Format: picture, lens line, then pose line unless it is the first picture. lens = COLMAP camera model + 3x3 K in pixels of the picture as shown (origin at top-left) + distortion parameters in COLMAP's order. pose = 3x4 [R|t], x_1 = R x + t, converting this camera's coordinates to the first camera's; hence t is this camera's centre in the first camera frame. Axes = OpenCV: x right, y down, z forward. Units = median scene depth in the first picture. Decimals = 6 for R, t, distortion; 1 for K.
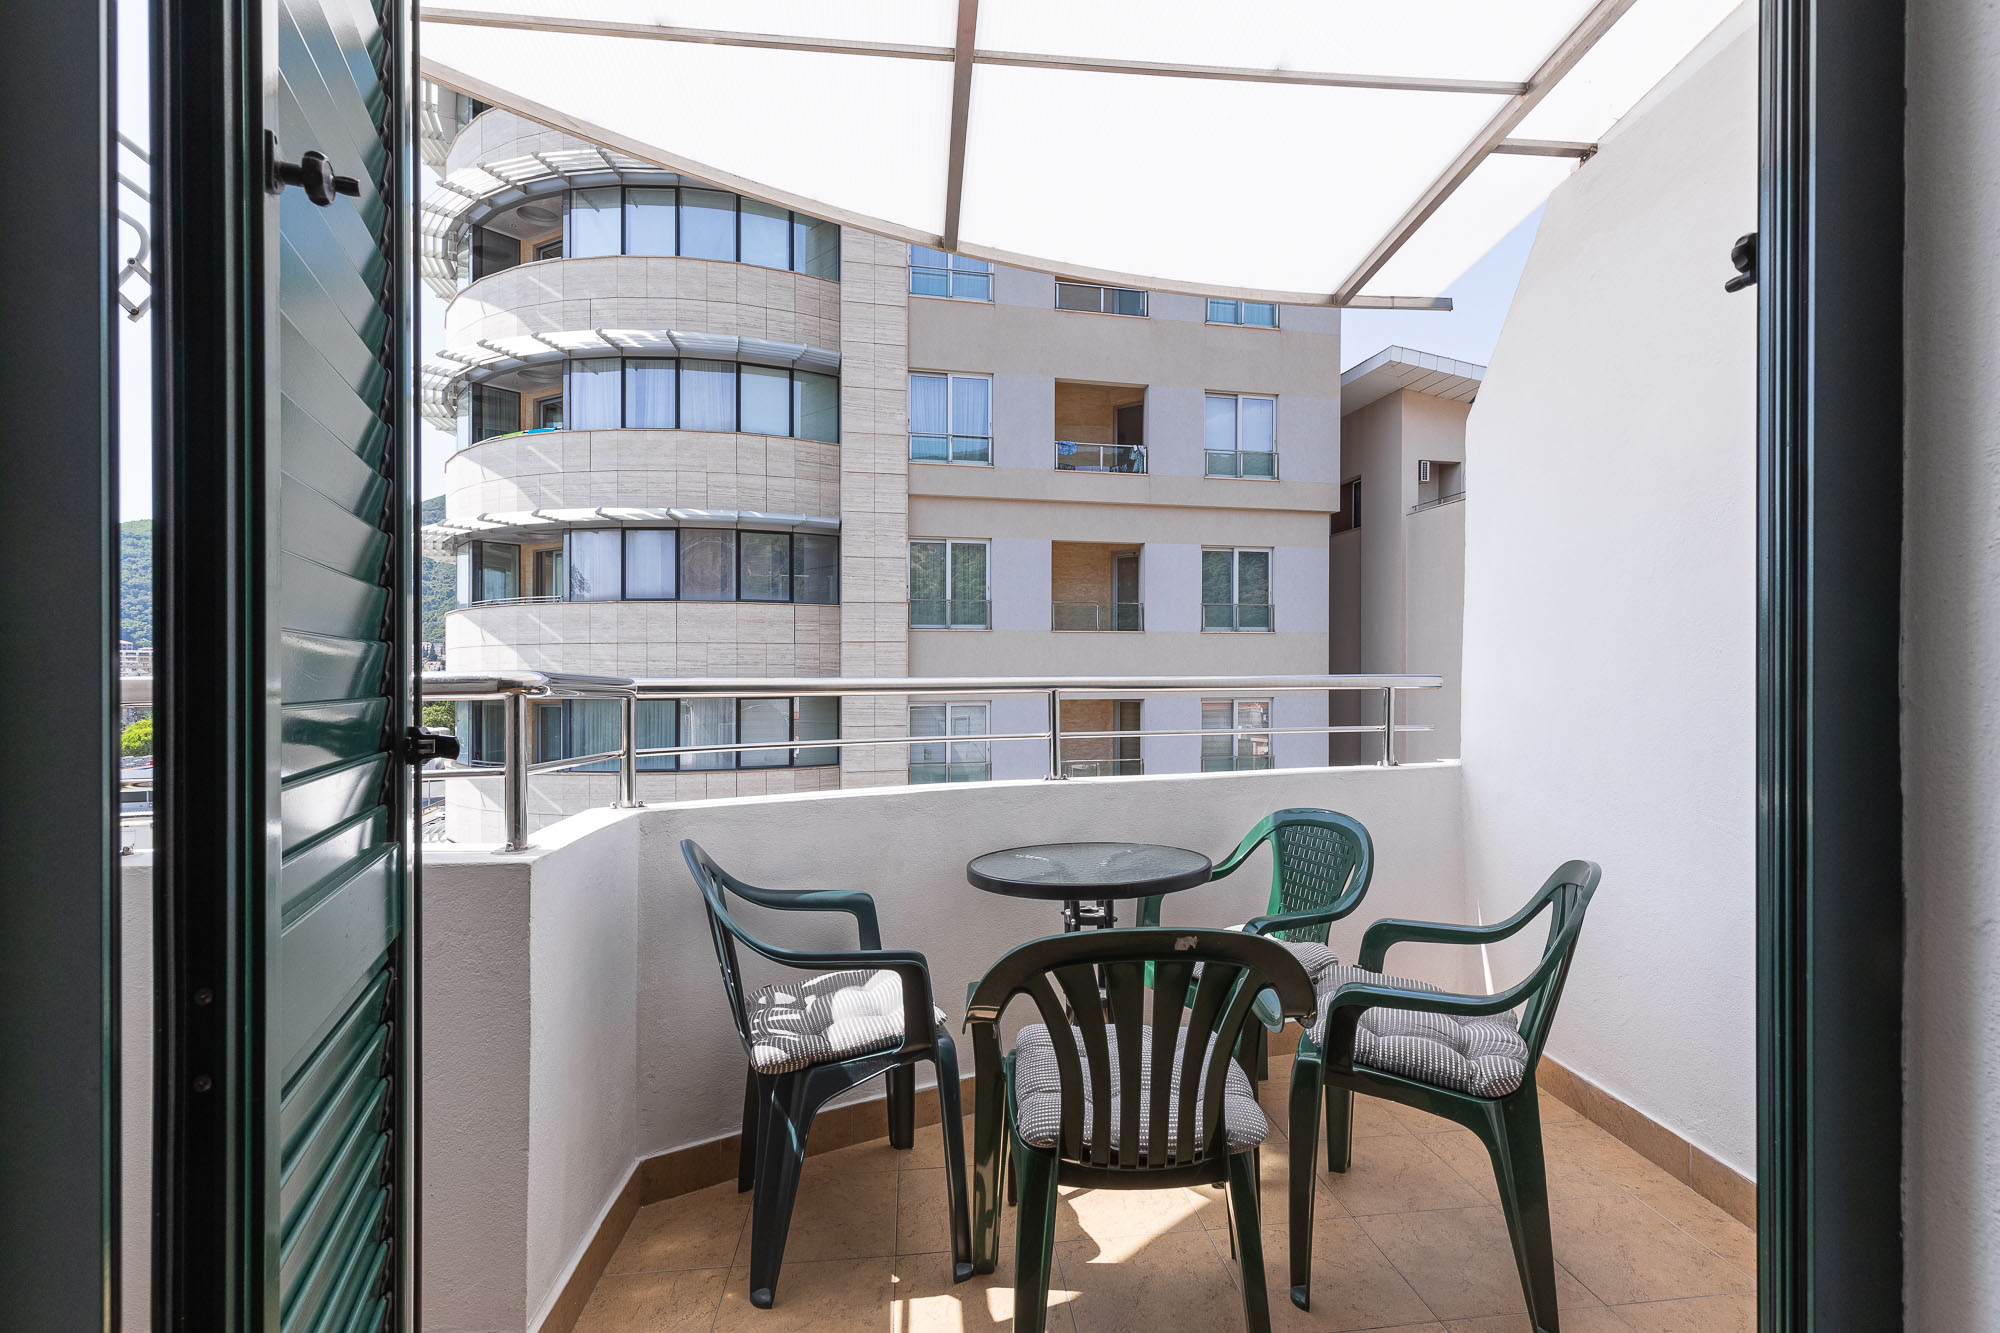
lens RADIAL K [[918.2, 0, 1005.1], [0, 918.2, 678.7], [0, 0, 1]] dist [-0.001553, 0.000286]
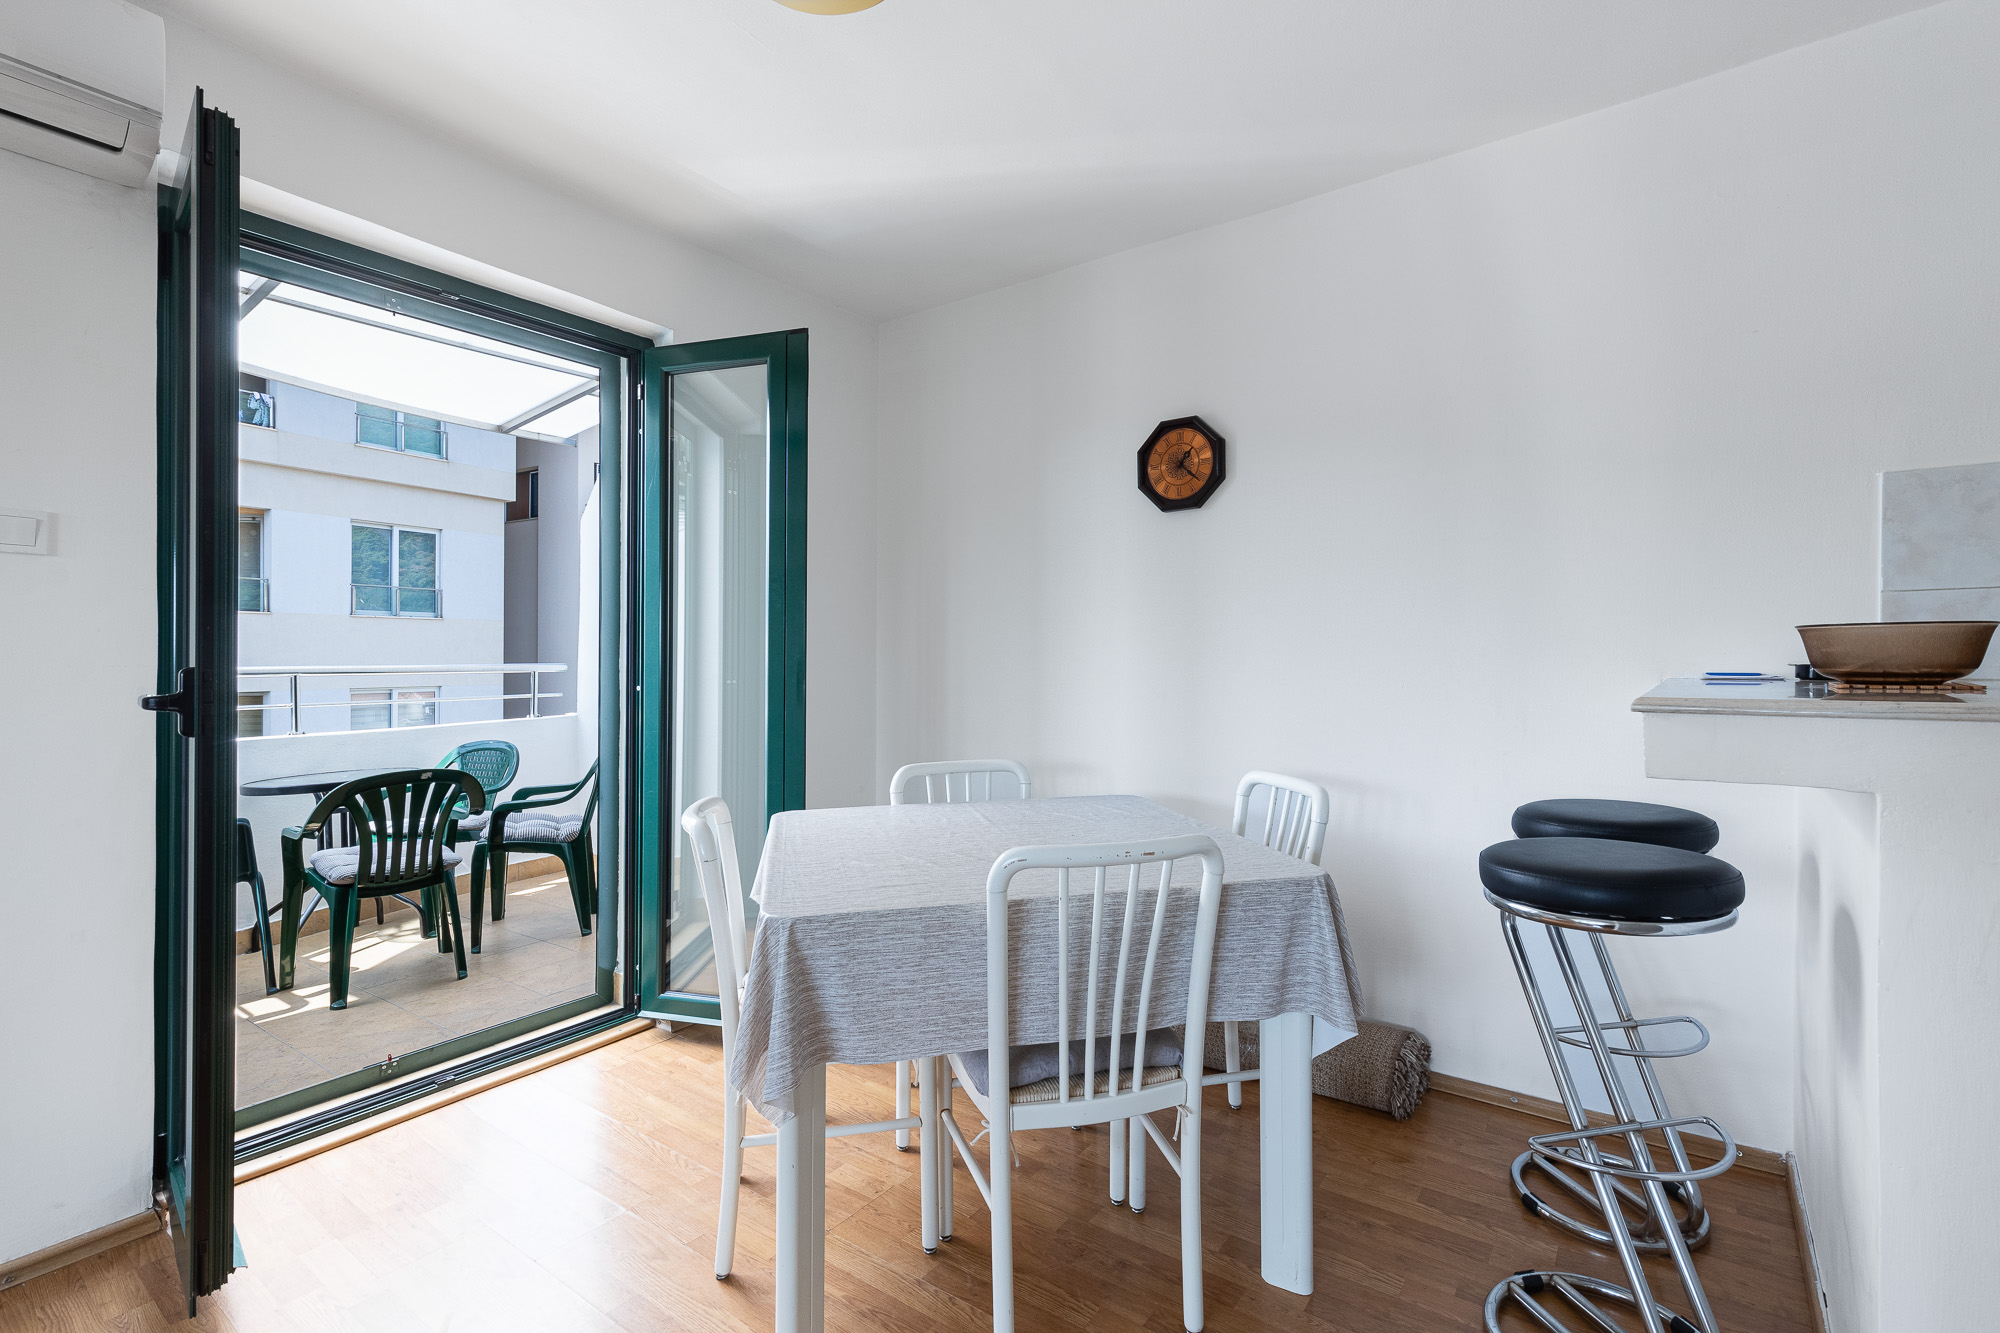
lens RADIAL K [[935.6, 0, 1005.7], [0, 935.6, 656.5], [0, 0, 1]] dist [0.015860, 0.000089]
pose [[0.676752, 0.002652, 0.736207, -0.034799], [0.004490, 0.999960, -0.007730, -0.000172], [-0.736198, 0.008537, 0.676713, -0.105454]]
